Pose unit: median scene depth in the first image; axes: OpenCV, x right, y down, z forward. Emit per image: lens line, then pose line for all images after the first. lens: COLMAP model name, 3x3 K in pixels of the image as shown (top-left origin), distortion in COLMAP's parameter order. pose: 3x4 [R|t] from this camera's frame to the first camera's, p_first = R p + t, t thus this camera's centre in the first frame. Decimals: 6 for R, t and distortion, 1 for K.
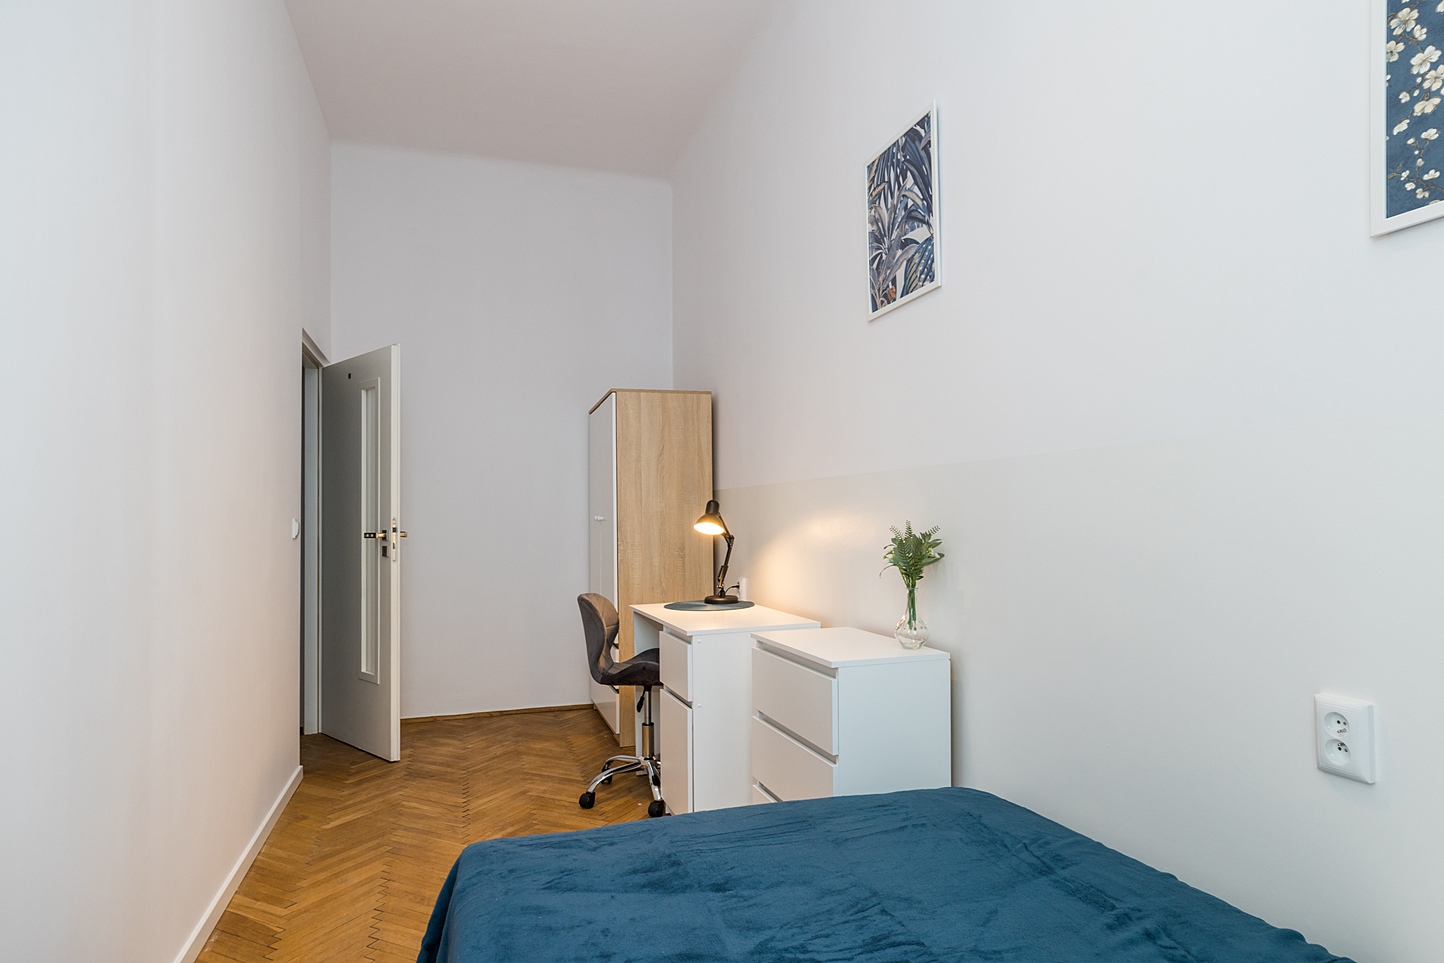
lens RADIAL K [[858.0, 0, 722.0], [0, 858.0, 481.5], [0, 0, 1]] dist [0.002004, 0.000657]
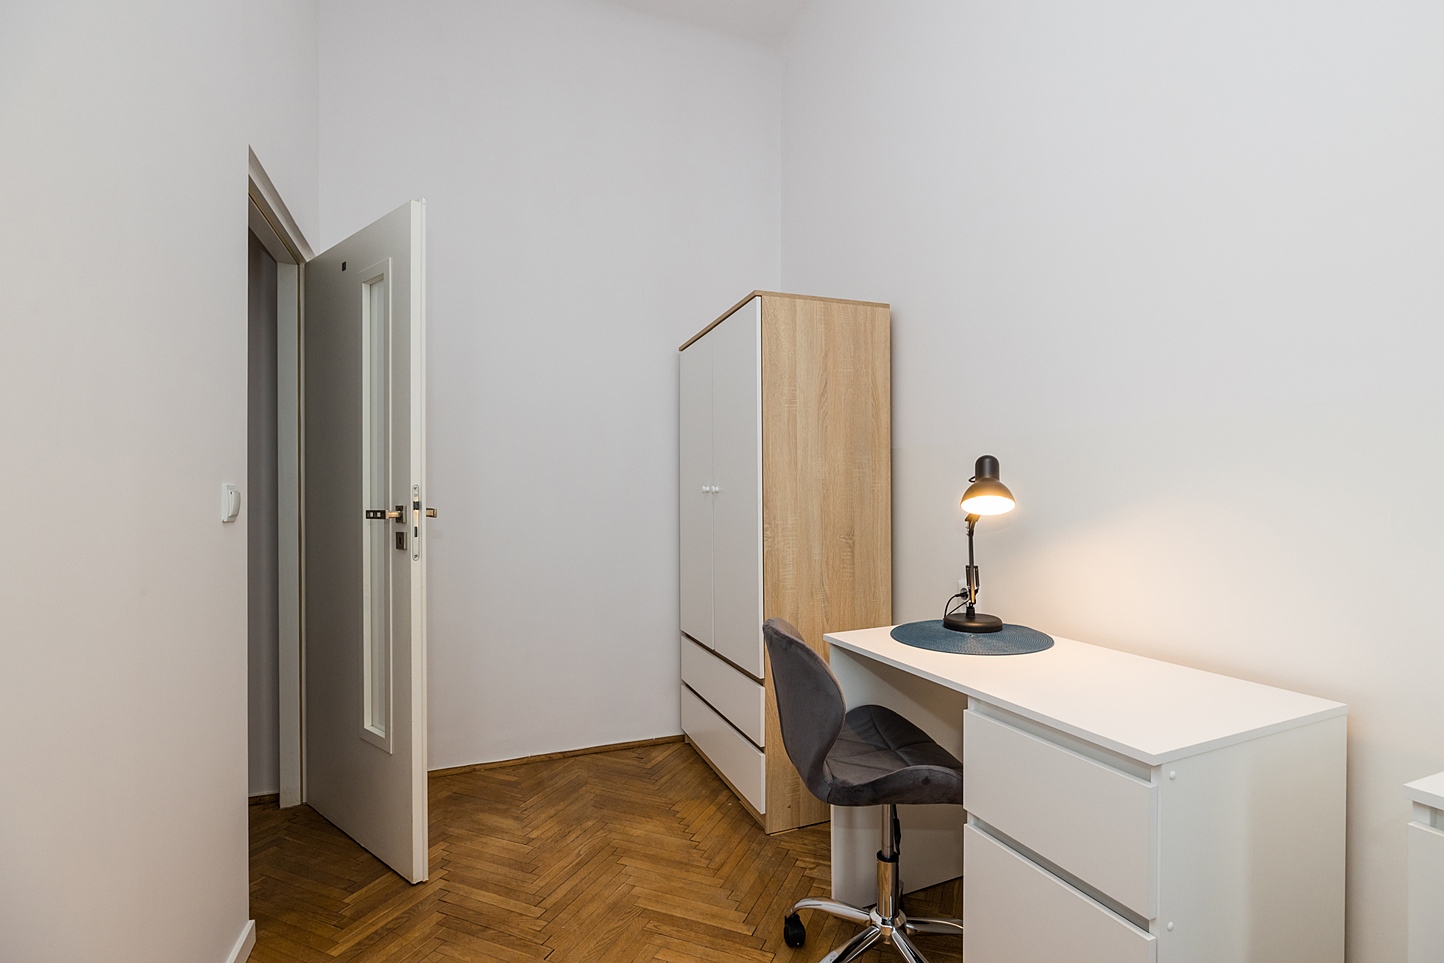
lens RADIAL K [[695.3, 0, 722.0], [0, 695.3, 481.5], [0, 0, 1]] dist [-0.002797, -0.000147]
pose [[0.998247, 0.004646, 0.058995, -0.190624], [-0.005984, 0.999729, 0.022515, 0.026384], [-0.058875, -0.022829, 0.998004, 0.485627]]
